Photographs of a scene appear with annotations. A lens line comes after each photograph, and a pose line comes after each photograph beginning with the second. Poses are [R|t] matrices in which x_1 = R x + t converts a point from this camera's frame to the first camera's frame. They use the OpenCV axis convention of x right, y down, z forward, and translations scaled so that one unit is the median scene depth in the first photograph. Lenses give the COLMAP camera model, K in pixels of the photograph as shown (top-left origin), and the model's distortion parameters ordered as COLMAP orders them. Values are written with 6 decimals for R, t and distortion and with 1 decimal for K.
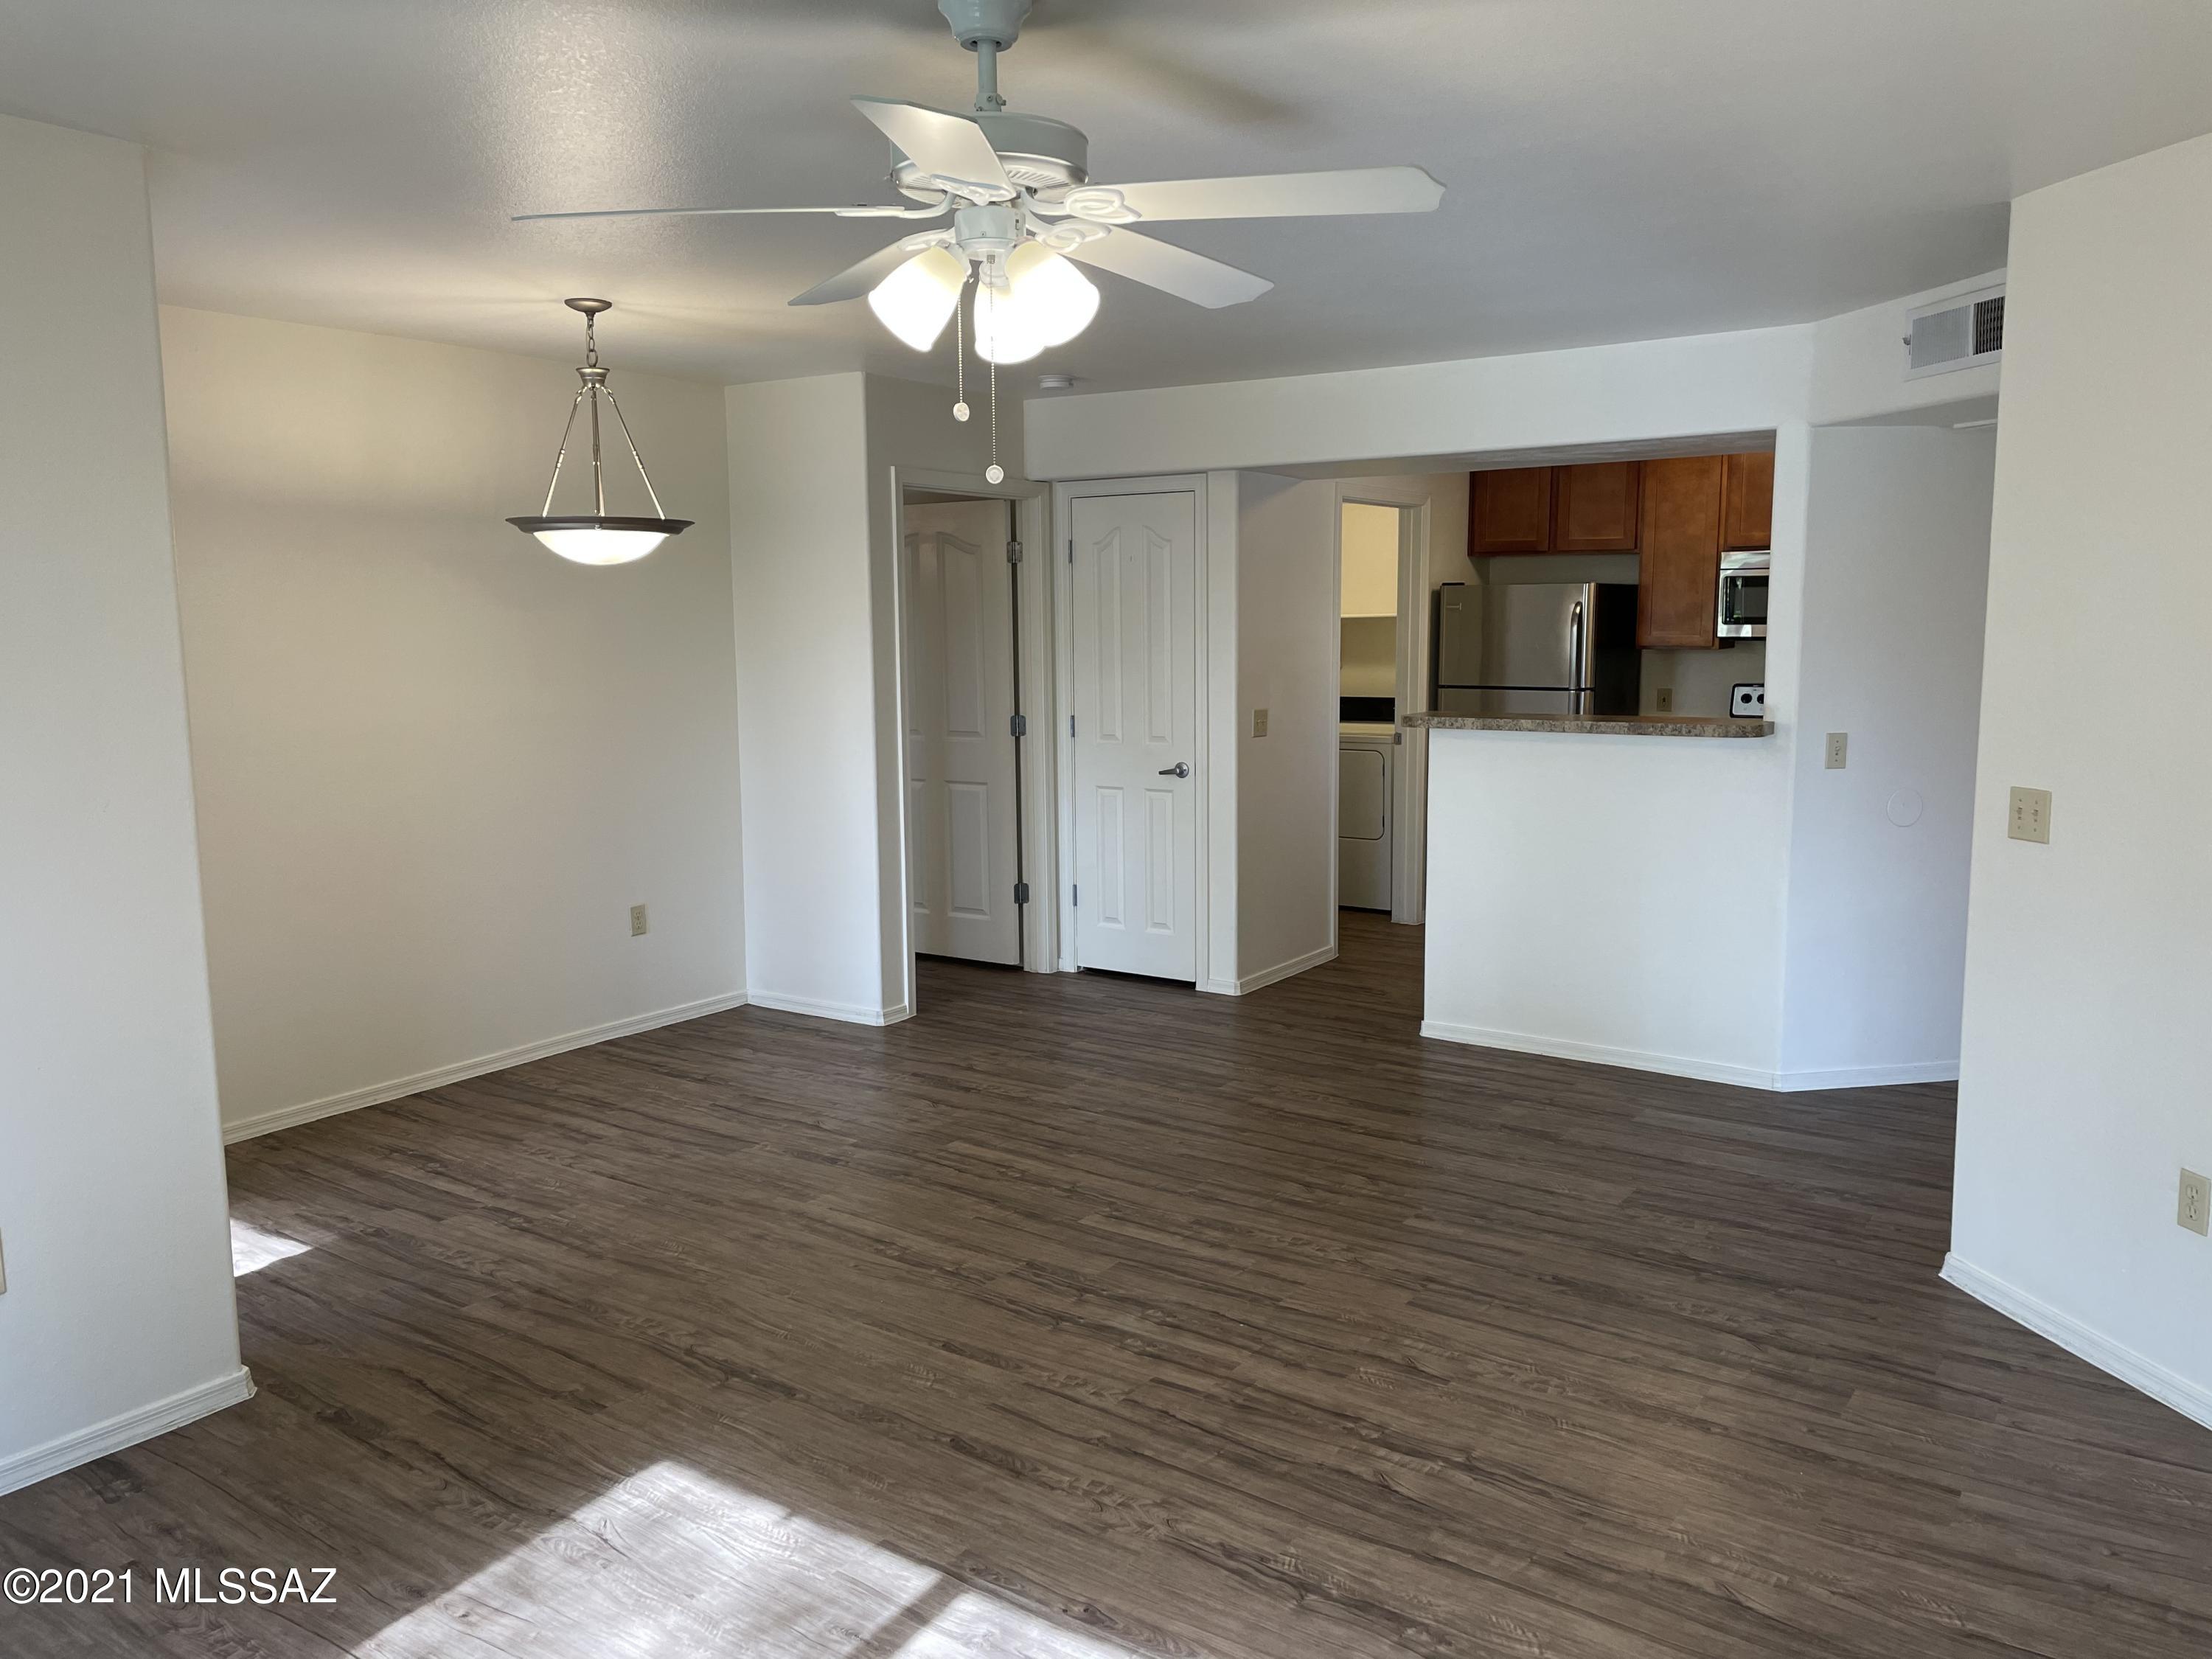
lens RADIAL K [[1670.9, 0, 1092.4], [0, 1670.9, 832.4], [0, 0, 1]] dist [0.073309, -0.098644]
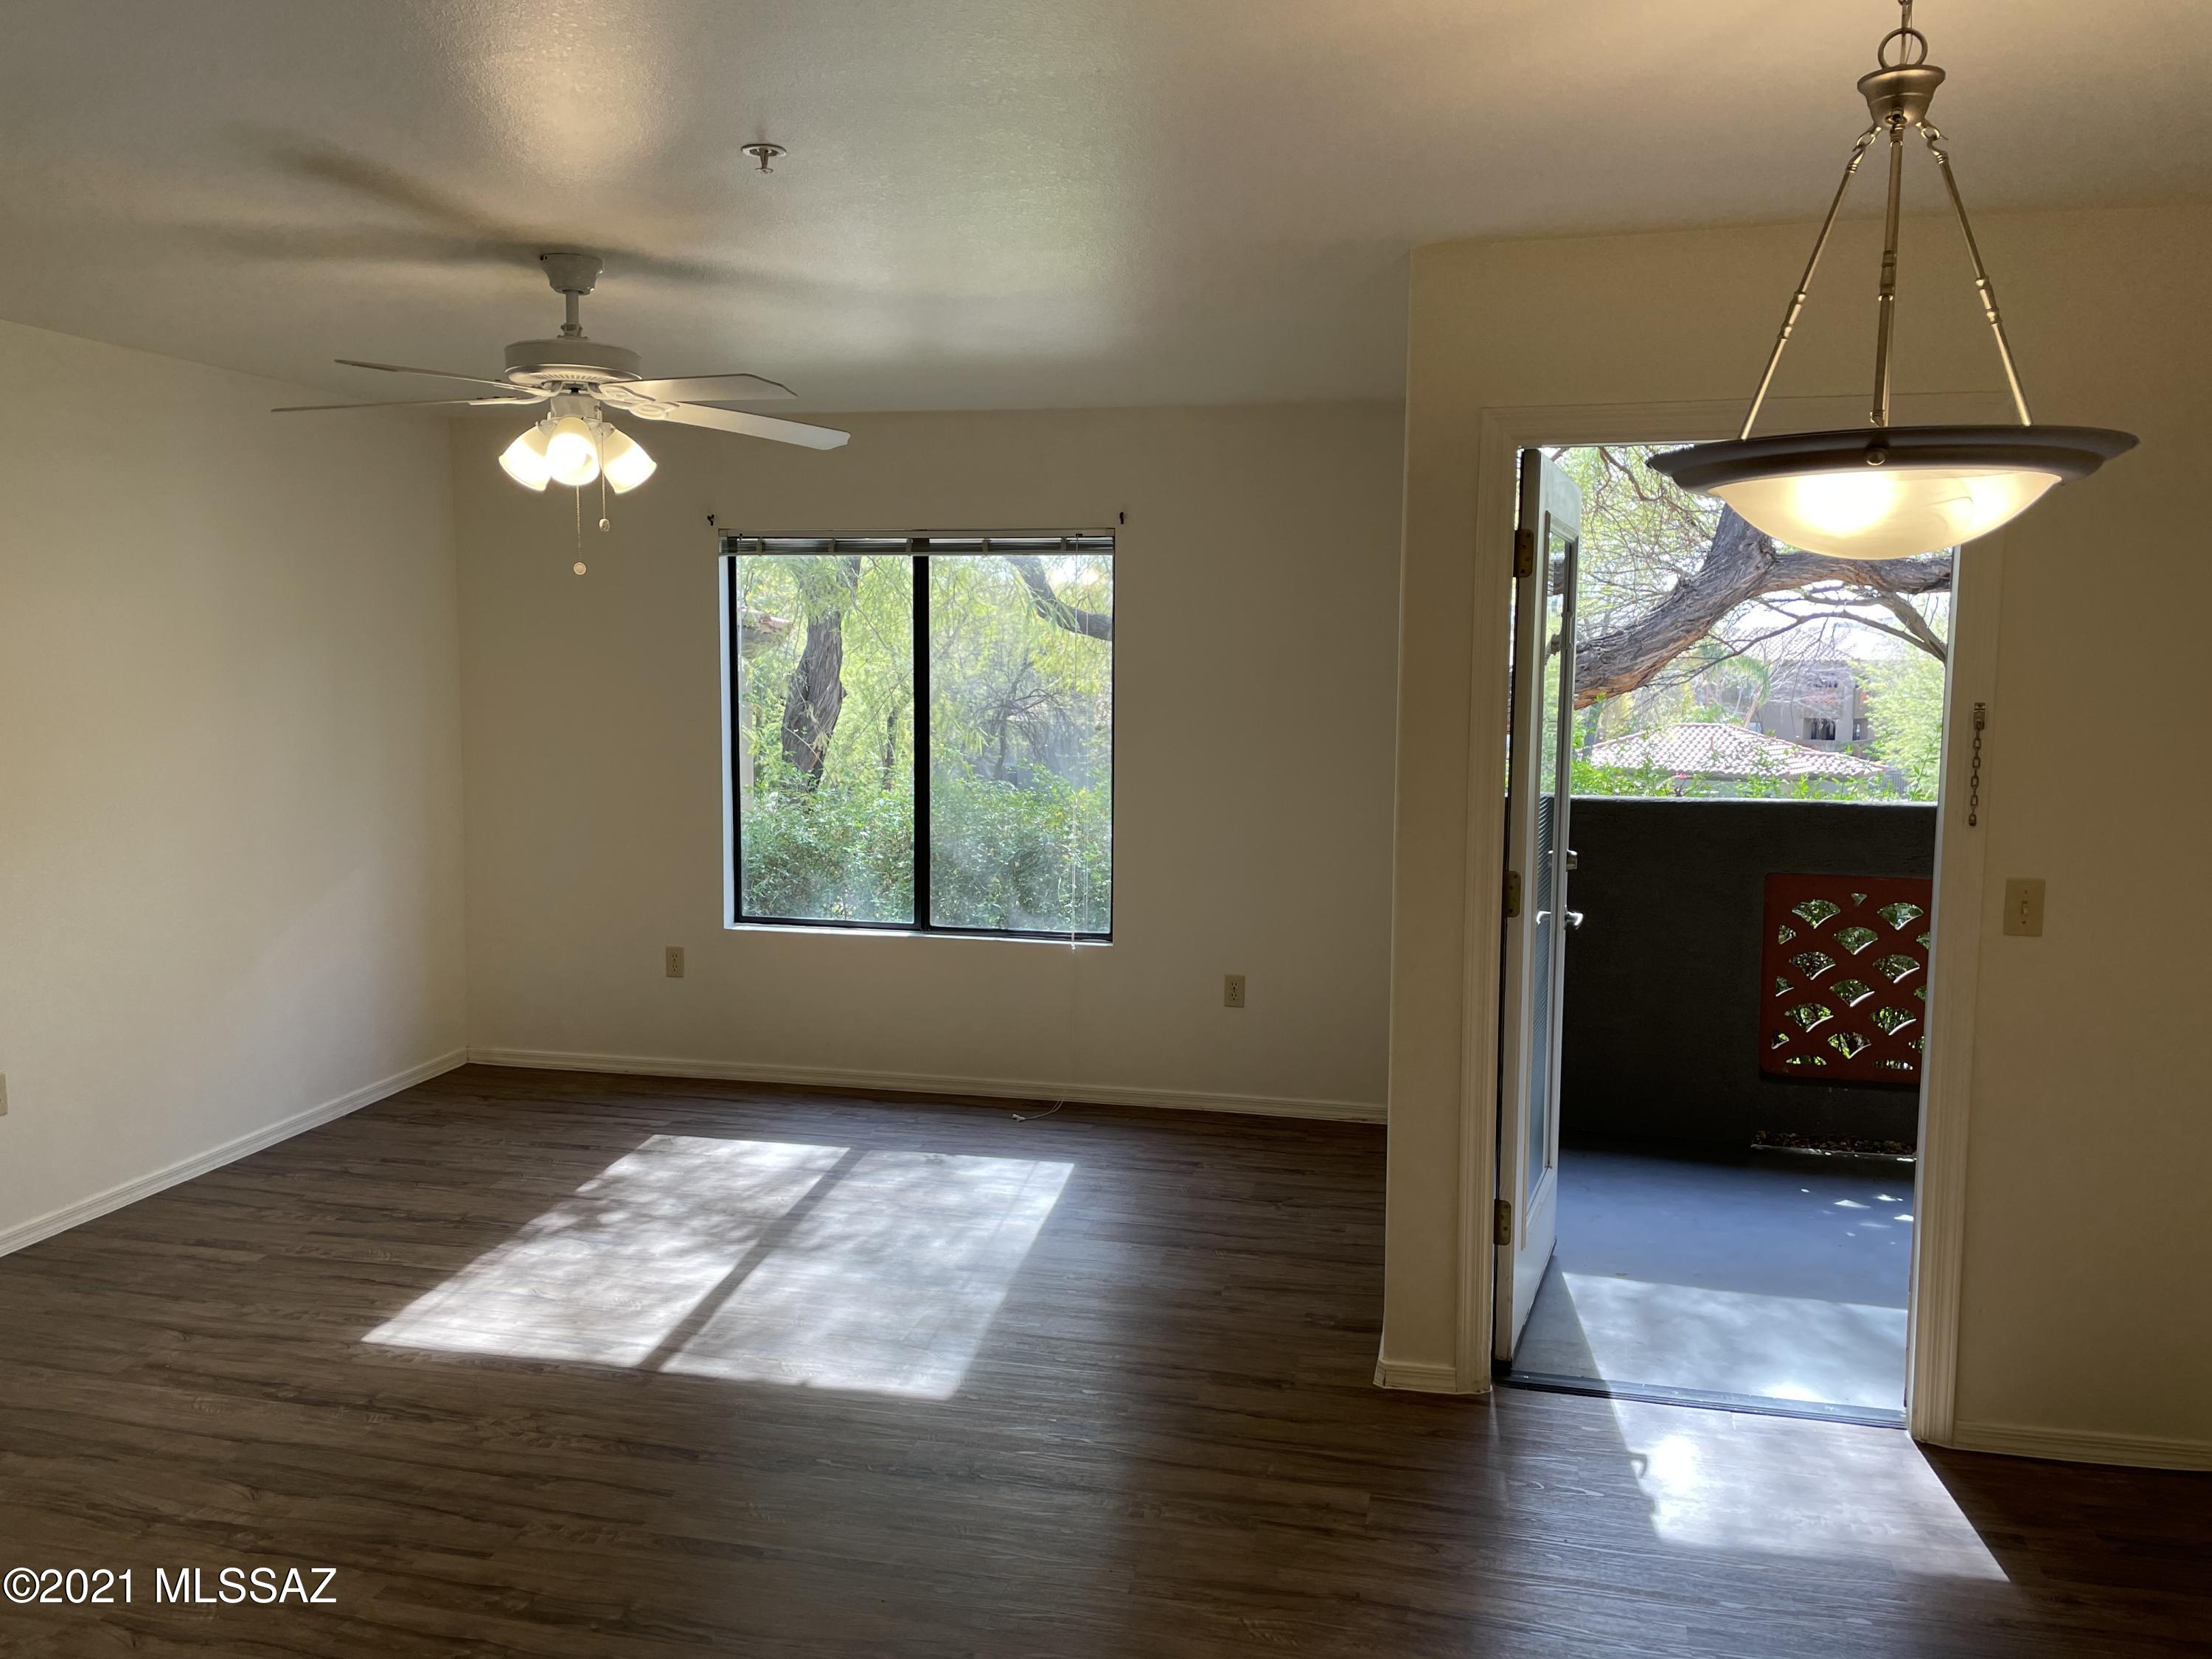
lens RADIAL K [[1670.9, 0, 1115.7], [0, 1670.9, 811.7], [0, 0, 1]] dist [0.073309, -0.098644]
pose [[-0.925488, 0.034824, -0.377172, 0.033047], [-0.052229, 0.974520, 0.218135, -0.155857], [0.375158, 0.221581, -0.900088, 1.130170]]
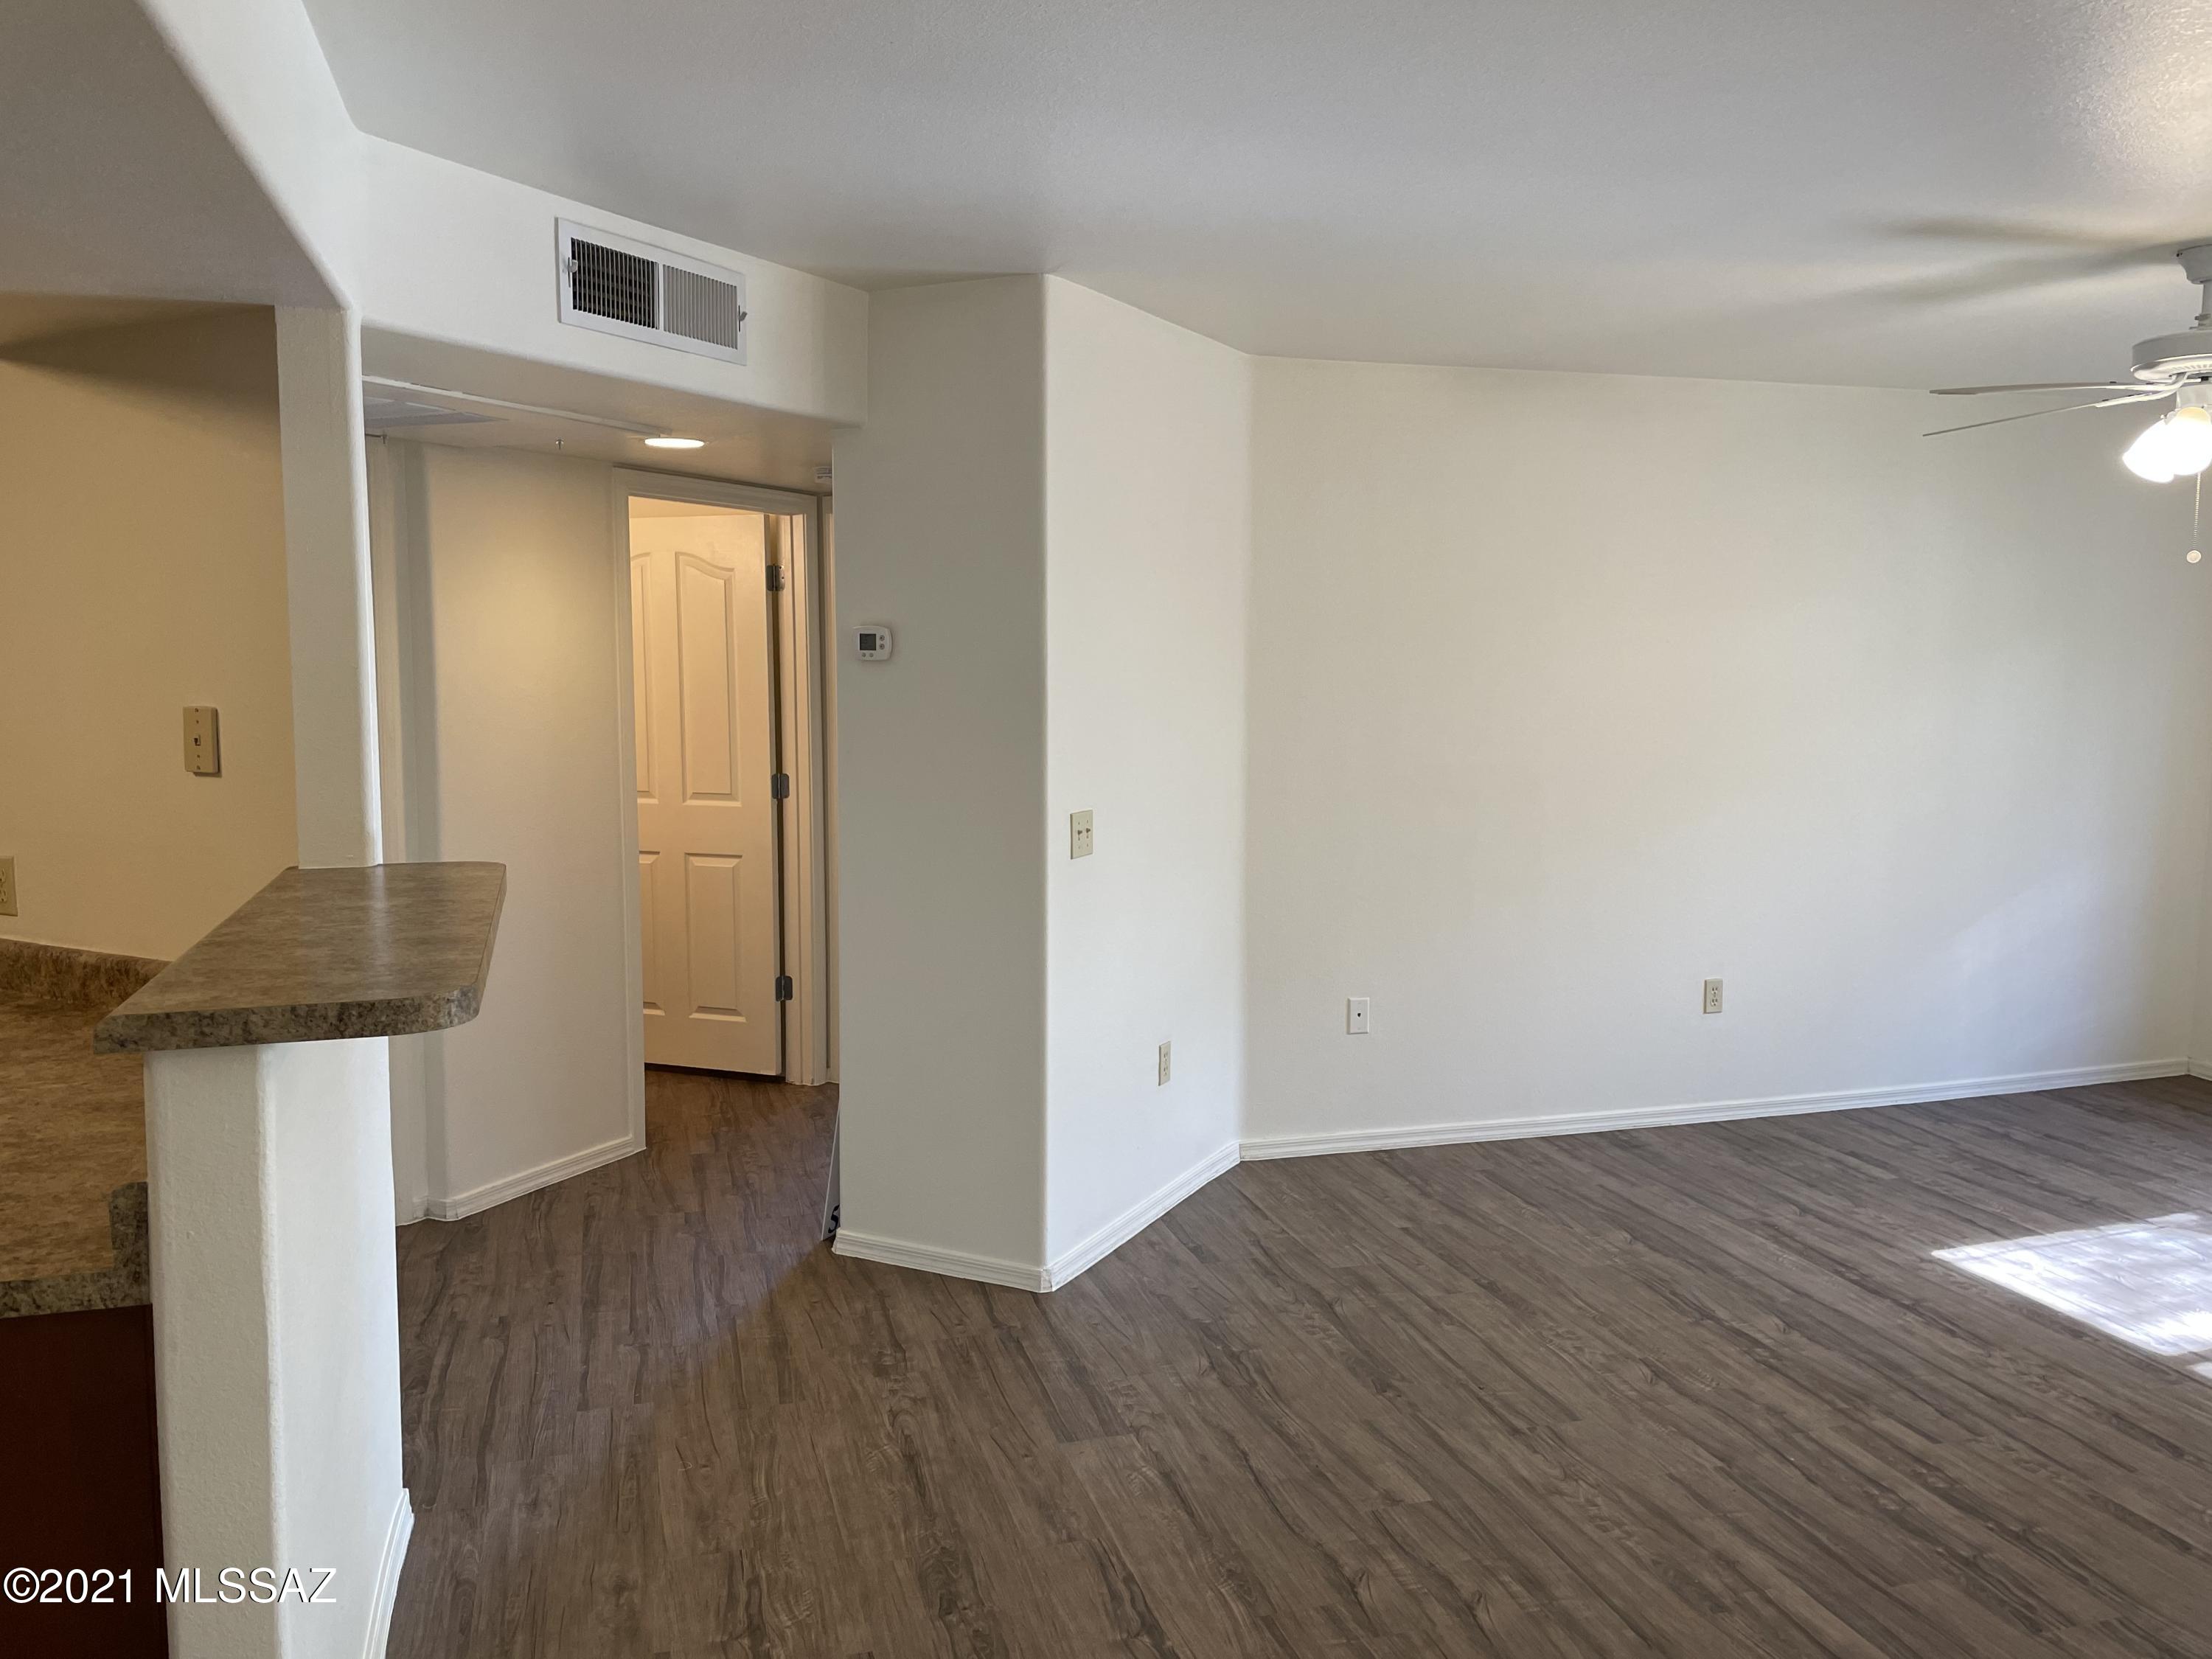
lens RADIAL K [[1670.9, 0, 1093.6], [0, 1670.9, 820.7], [0, 0, 1]] dist [0.073309, -0.098644]
pose [[-0.784845, -0.057844, 0.616986, -0.101578], [0.085039, 0.976161, 0.199693, -0.161714], [-0.613829, 0.209196, -0.761217, 1.224176]]
